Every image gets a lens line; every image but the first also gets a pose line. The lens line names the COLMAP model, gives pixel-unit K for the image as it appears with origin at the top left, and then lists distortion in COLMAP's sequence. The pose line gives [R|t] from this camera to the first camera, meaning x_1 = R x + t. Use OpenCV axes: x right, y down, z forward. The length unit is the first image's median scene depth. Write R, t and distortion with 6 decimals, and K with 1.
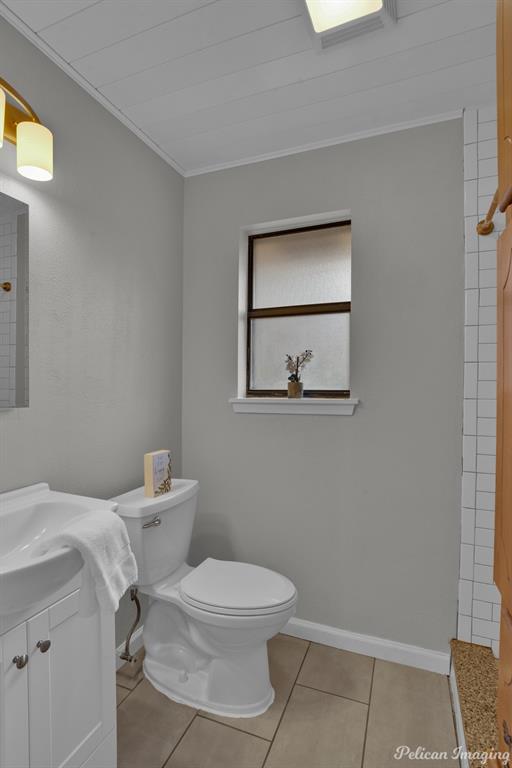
lens RADIAL K [[409.1, 0, 252.8], [0, 409.1, 379.3], [0, 0, 1]] dist [-0.047732, -0.000158]
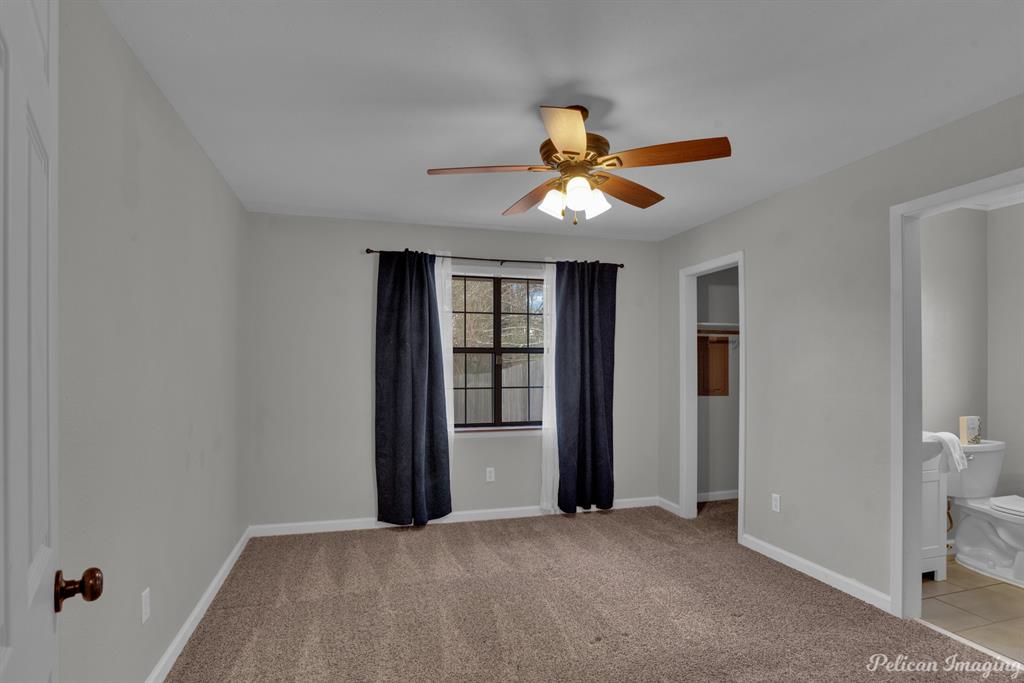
lens RADIAL K [[526.9, 0, 513.6], [0, 526.9, 346.6], [0, 0, 1]] dist [-0.050407, 0.023011]
pose [[0.623948, -0.008200, -0.781423, 0.215590], [0.010336, 0.999944, -0.002240, -0.103161], [0.781398, -0.006680, 0.623997, -1.600996]]
